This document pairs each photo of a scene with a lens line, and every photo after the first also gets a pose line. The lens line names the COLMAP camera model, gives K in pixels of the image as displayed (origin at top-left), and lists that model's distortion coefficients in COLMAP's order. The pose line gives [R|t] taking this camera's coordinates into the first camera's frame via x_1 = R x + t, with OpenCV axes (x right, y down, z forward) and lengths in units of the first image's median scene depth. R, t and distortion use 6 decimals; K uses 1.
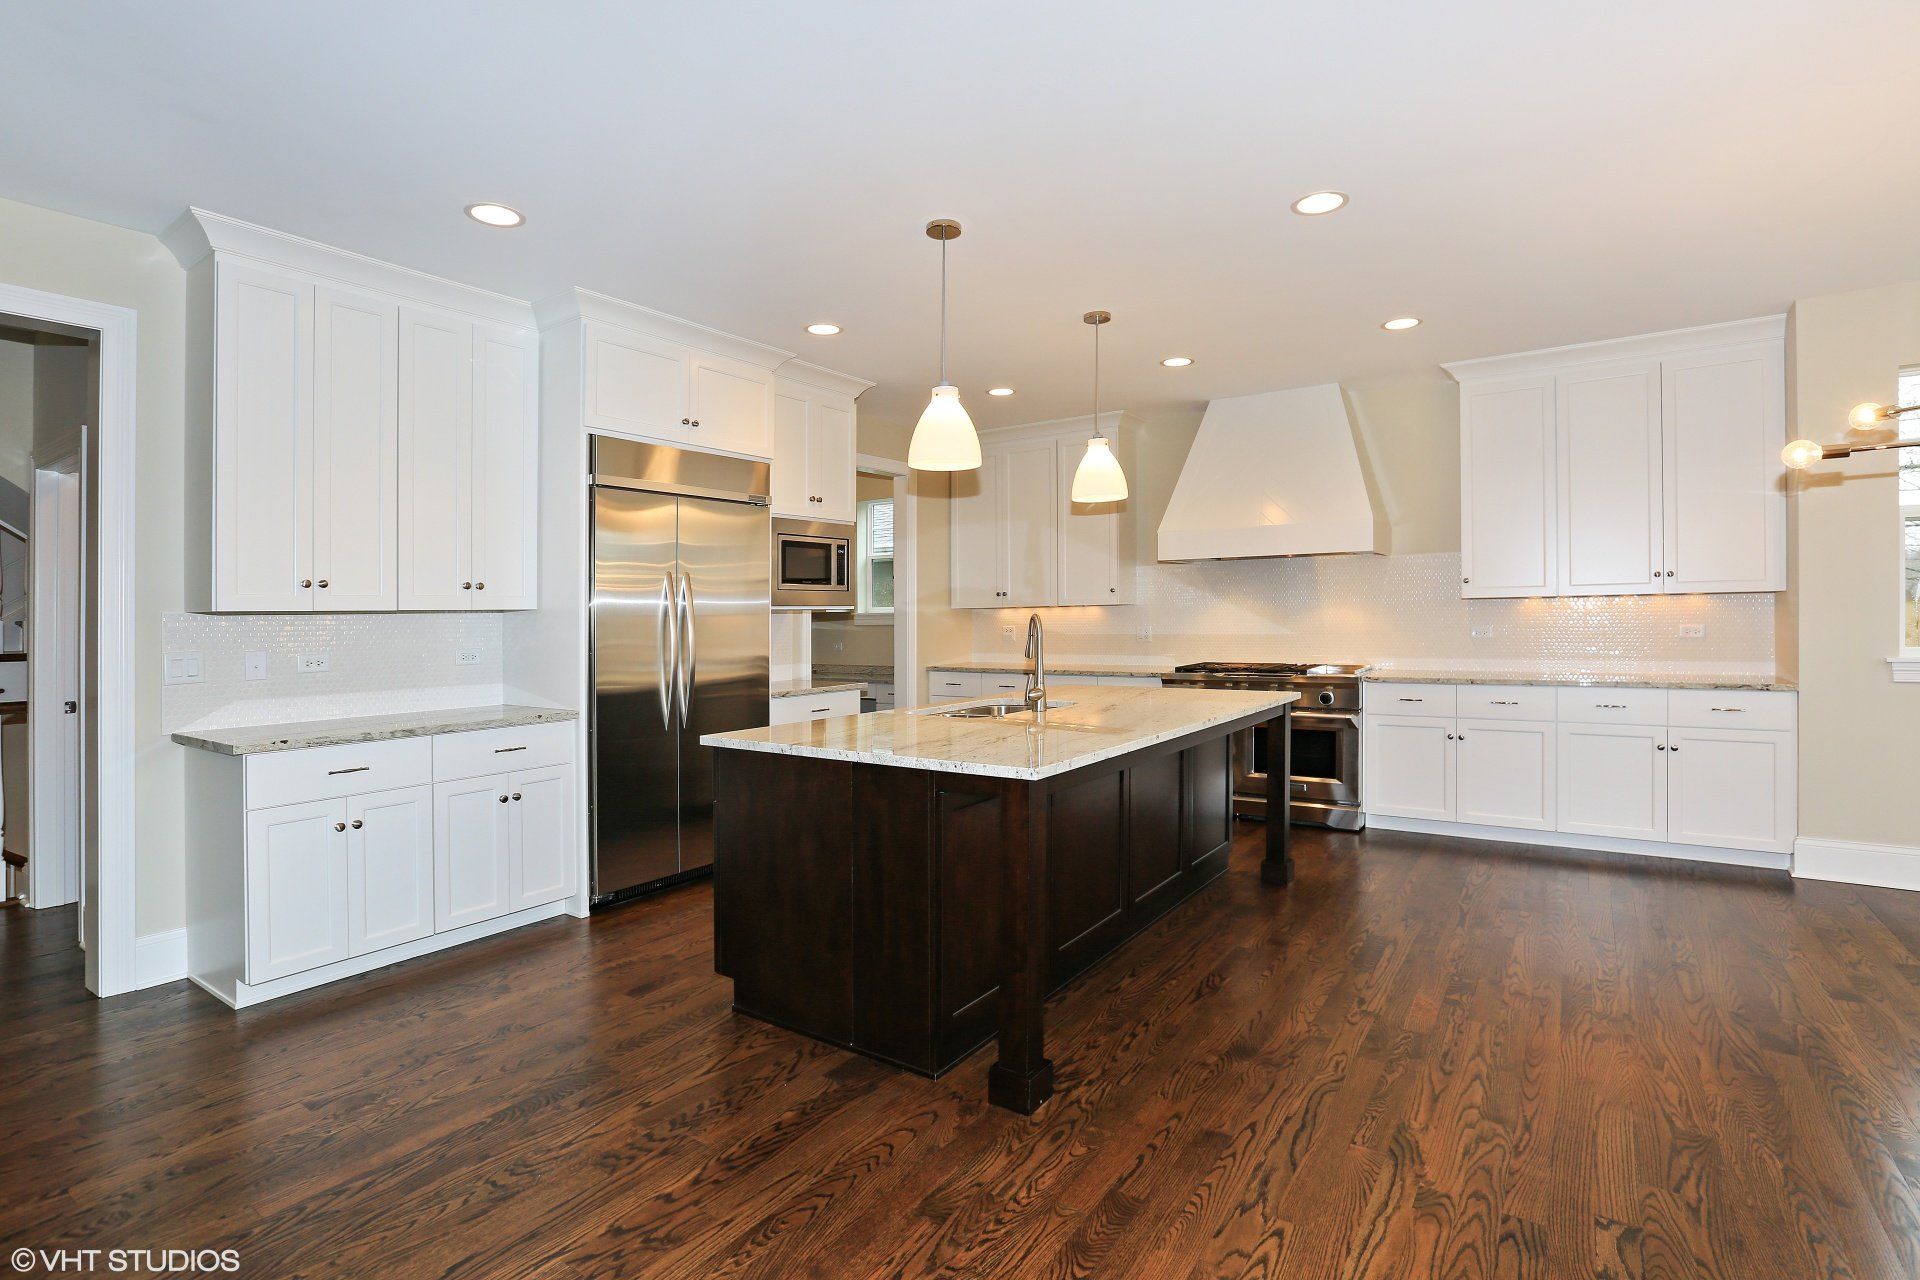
lens RADIAL K [[880.4, 0, 963.2], [0, 880.4, 630.7], [0, 0, 1]] dist [-0.022194, 0.000636]
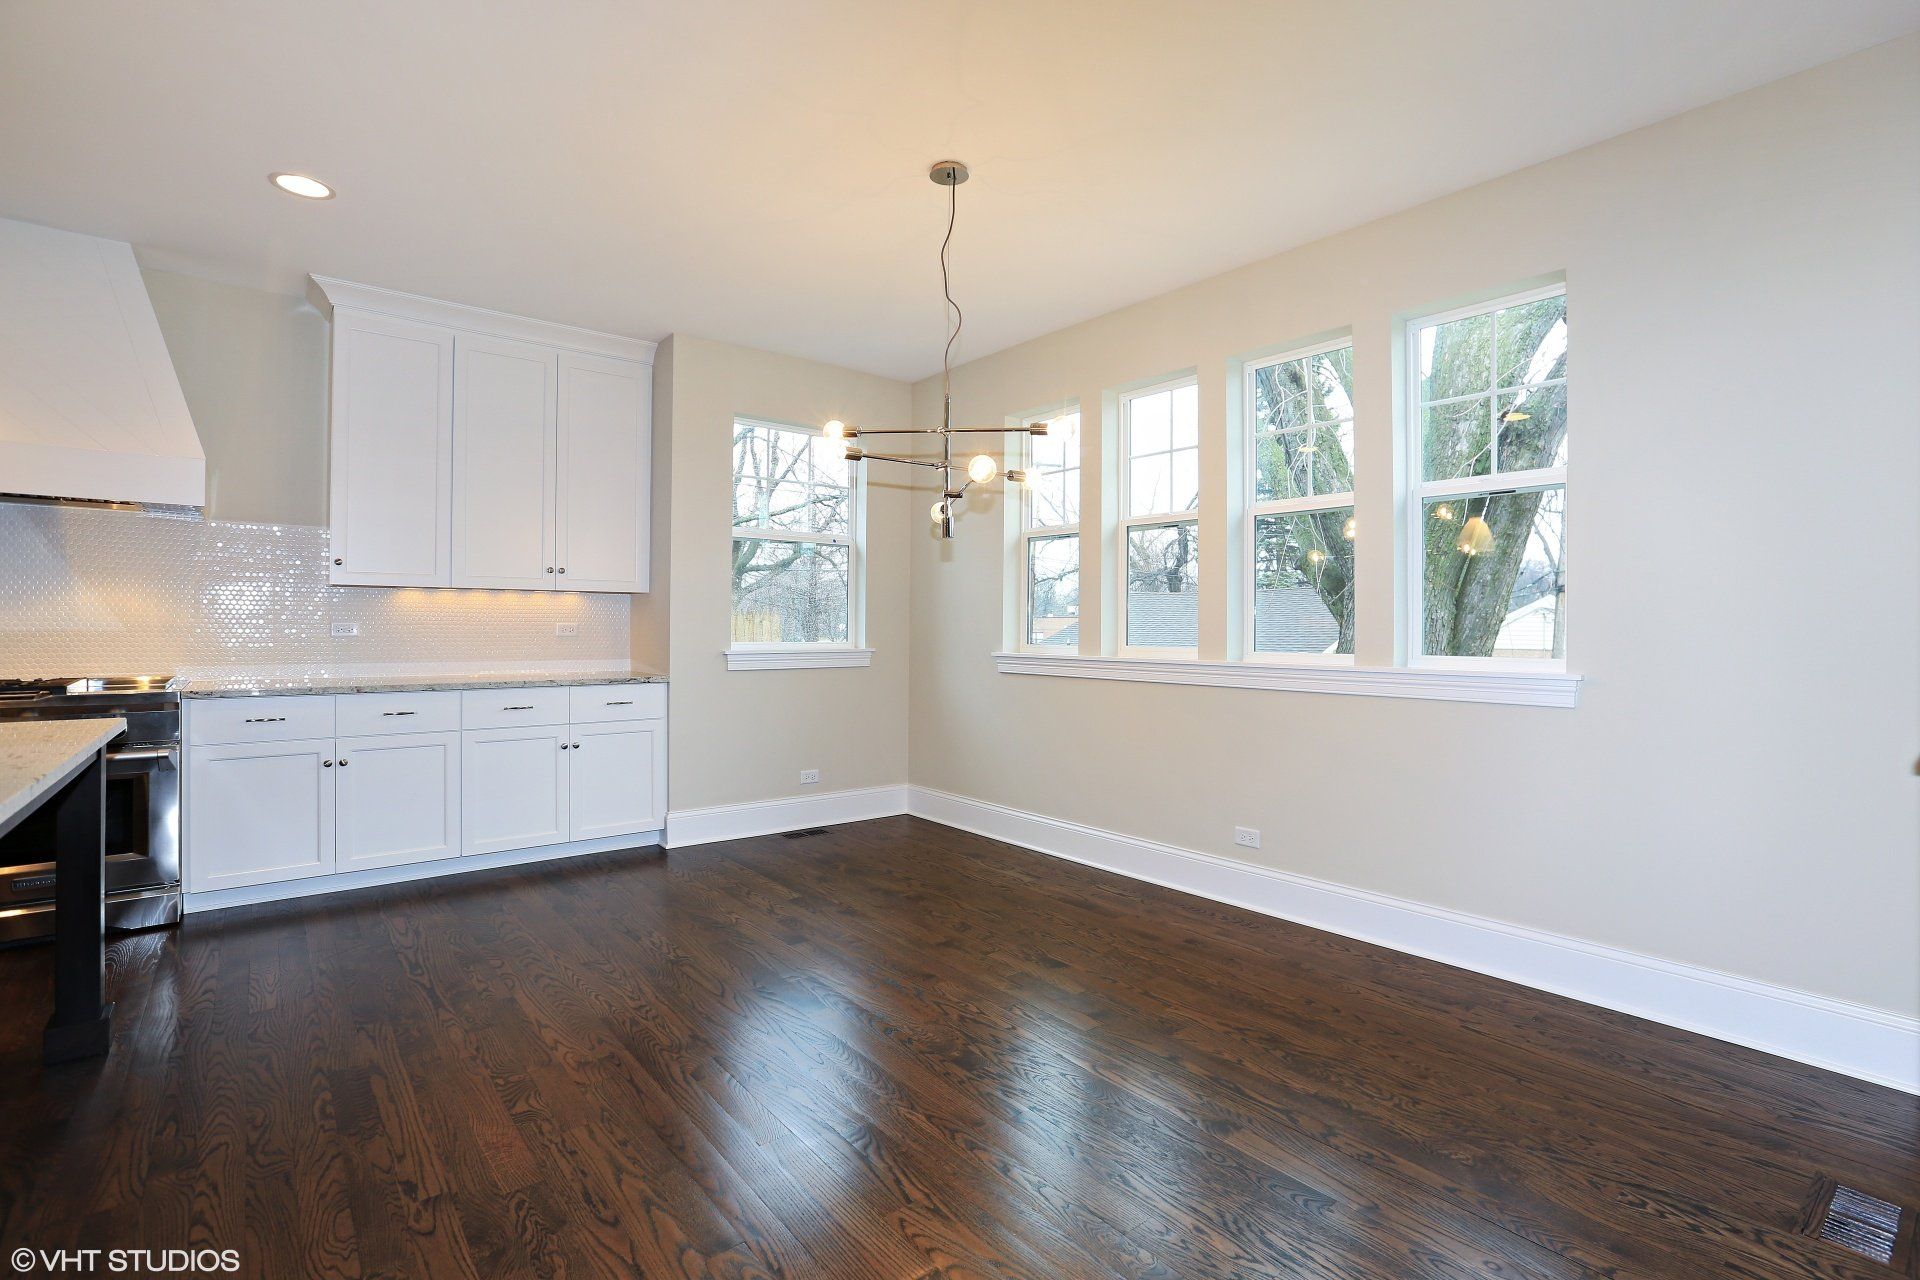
lens RADIAL K [[880.4, 0, 962.8], [0, 880.4, 633.3], [0, 0, 1]] dist [-0.022194, 0.000636]
pose [[0.265110, 0.014670, 0.964106, -0.037748], [0.000391, 0.999883, -0.015322, 0.026211], [-0.964218, 0.004439, 0.265073, 0.352995]]
